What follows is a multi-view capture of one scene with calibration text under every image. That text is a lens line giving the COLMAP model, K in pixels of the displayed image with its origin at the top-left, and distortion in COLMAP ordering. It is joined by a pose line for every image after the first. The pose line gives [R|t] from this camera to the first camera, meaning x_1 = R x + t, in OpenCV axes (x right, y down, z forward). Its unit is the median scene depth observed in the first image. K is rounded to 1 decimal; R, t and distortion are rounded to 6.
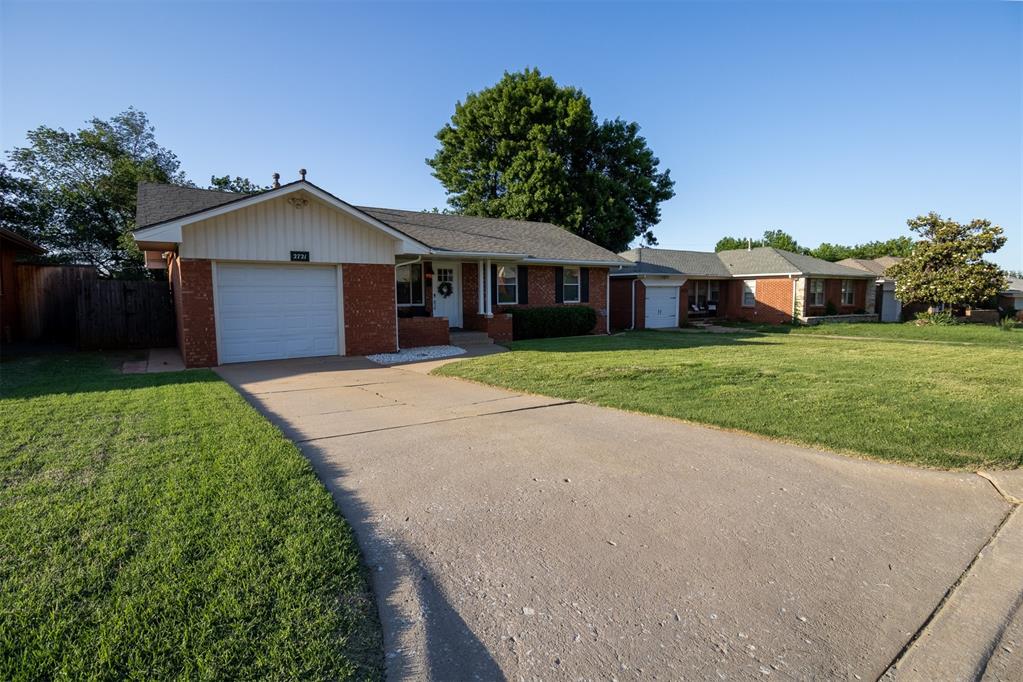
lens RADIAL K [[479.3, 0, 514.2], [0, 479.3, 345.8], [0, 0, 1]] dist [-0.014505, -0.005467]
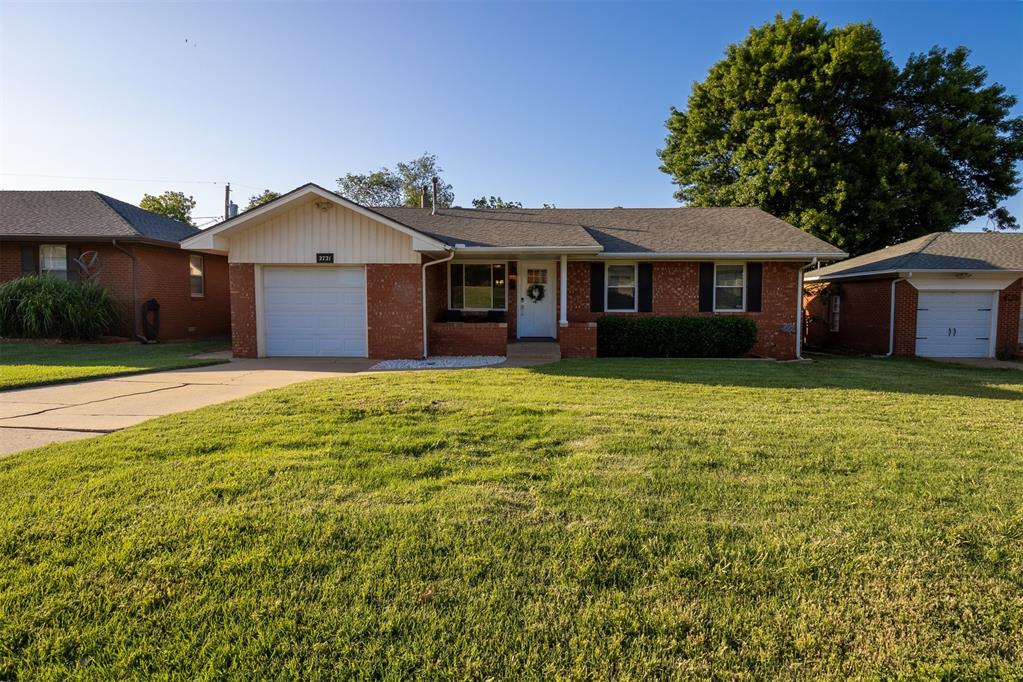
lens RADIAL K [[502.4, 0, 518.6], [0, 502.4, 341.2], [0, 0, 1]] dist [-0.014233, -0.007552]
pose [[0.811019, 0.047991, -0.583048, 0.190009], [-0.071032, 0.997334, -0.016713, -0.006953], [0.580692, 0.054970, 0.812266, 0.132004]]
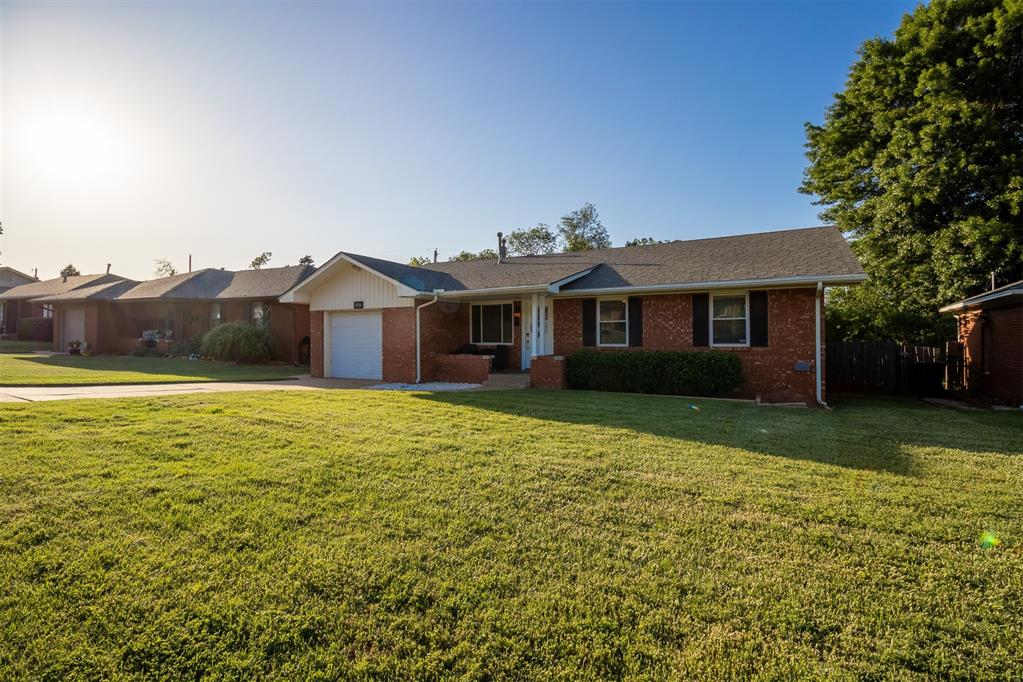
lens RADIAL K [[479.3, 0, 515.0], [0, 479.3, 335.6], [0, 0, 1]] dist [-0.014505, -0.005467]
pose [[0.442582, -0.007404, -0.896698, 0.356318], [-0.104386, 0.992742, -0.059719, -0.022543], [0.890632, 0.120033, 0.438597, 0.287436]]
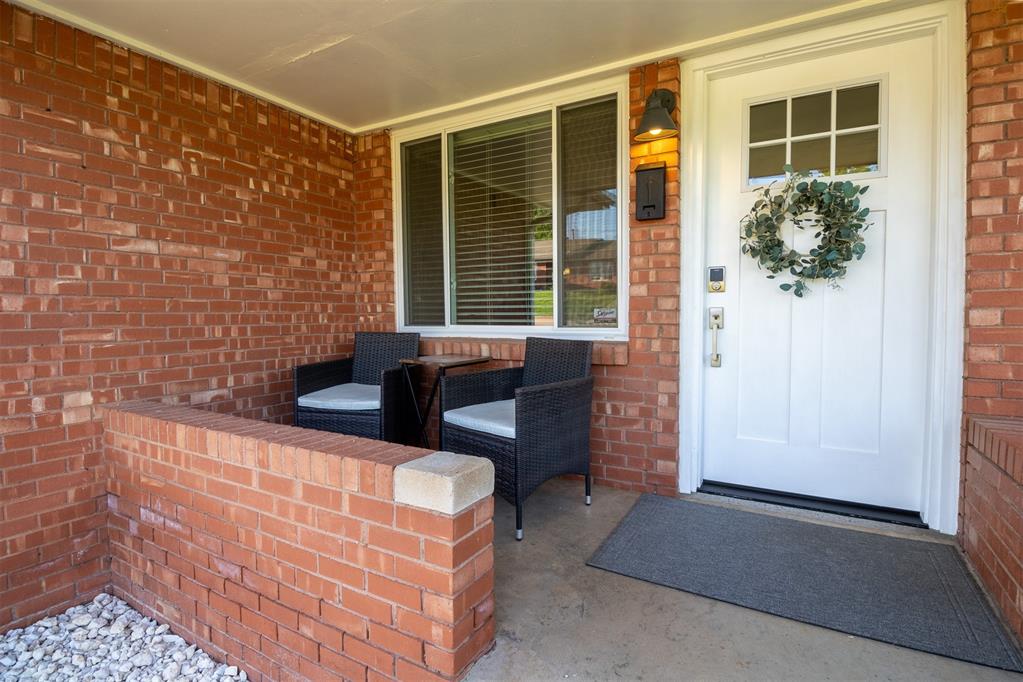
lens RADIAL K [[514.1, 0, 516.6], [0, 514.1, 339.9], [0, 0, 1]] dist [-0.007122, -0.000464]
pose [[0.418833, 0.039090, -0.907222, -0.021397], [-0.101130, 0.994866, -0.003822, -0.040390], [0.902414, 0.093348, 0.420636, 0.452400]]
